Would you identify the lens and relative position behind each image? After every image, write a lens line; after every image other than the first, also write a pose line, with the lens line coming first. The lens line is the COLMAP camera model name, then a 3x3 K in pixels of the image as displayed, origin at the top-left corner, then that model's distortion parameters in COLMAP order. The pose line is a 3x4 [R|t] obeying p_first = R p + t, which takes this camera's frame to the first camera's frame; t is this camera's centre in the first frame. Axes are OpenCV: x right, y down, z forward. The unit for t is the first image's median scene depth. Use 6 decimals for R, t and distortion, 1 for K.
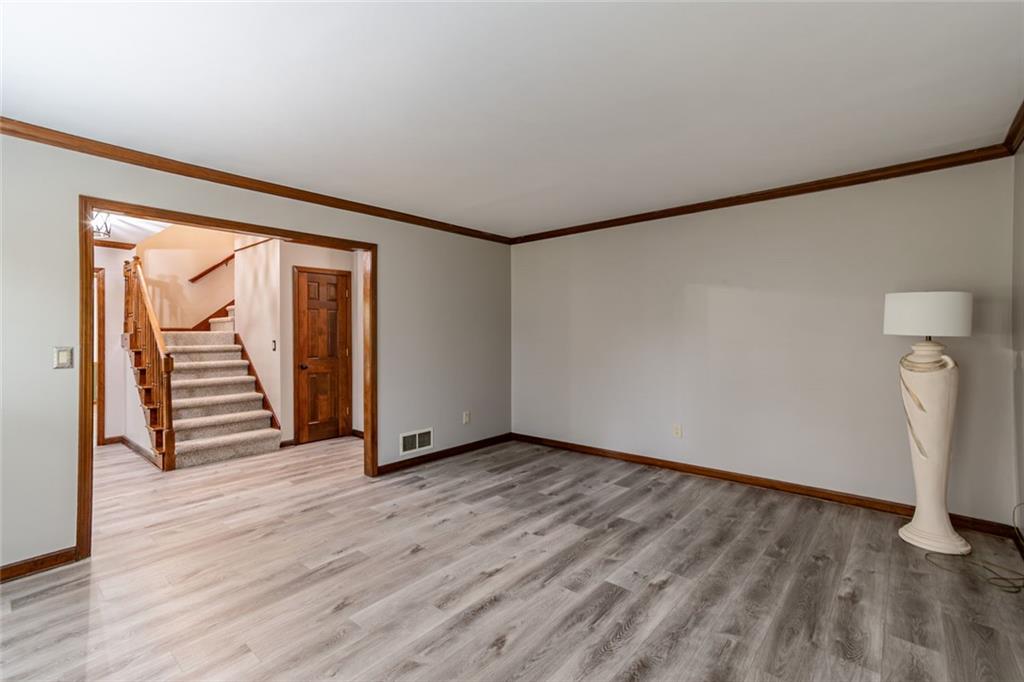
lens RADIAL K [[461.1, 0, 513.1], [0, 461.1, 335.8], [0, 0, 1]] dist [-0.000188, 0.007512]
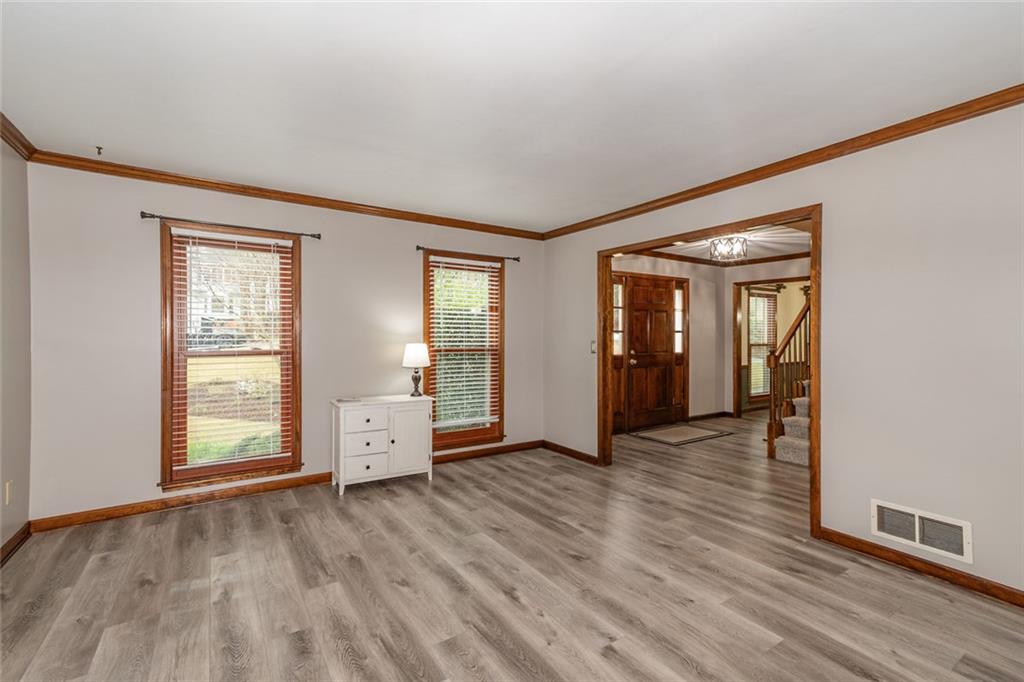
lens RADIAL K [[461.1, 0, 515.9], [0, 461.1, 337.3], [0, 0, 1]] dist [-0.000188, 0.007512]
pose [[-0.268572, 0.009465, -0.963213, 0.716413], [-0.006897, 0.999907, 0.011749, -0.006628], [0.963235, 0.009799, -0.268482, 1.078552]]
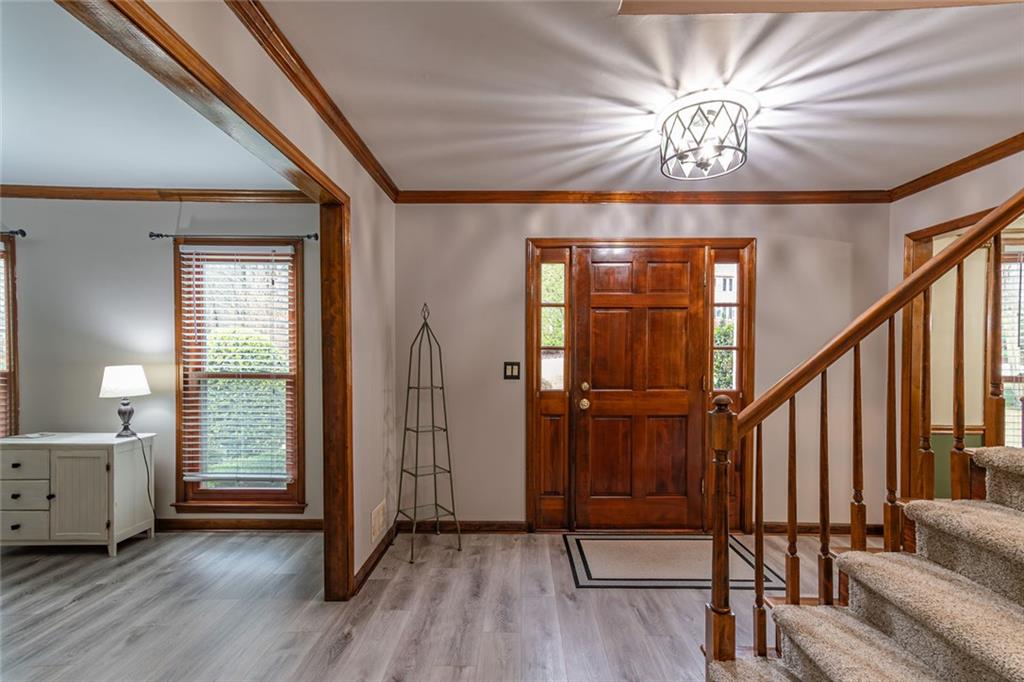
lens RADIAL K [[499.3, 0, 511.3], [0, 499.3, 347.9], [0, 0, 1]] dist [0.028025, 0.000847]
pose [[-0.772566, 0.010213, -0.634853, -0.541854], [-0.004058, 0.999771, 0.021023, -0.037264], [0.634922, 0.018818, -0.772347, 1.866365]]
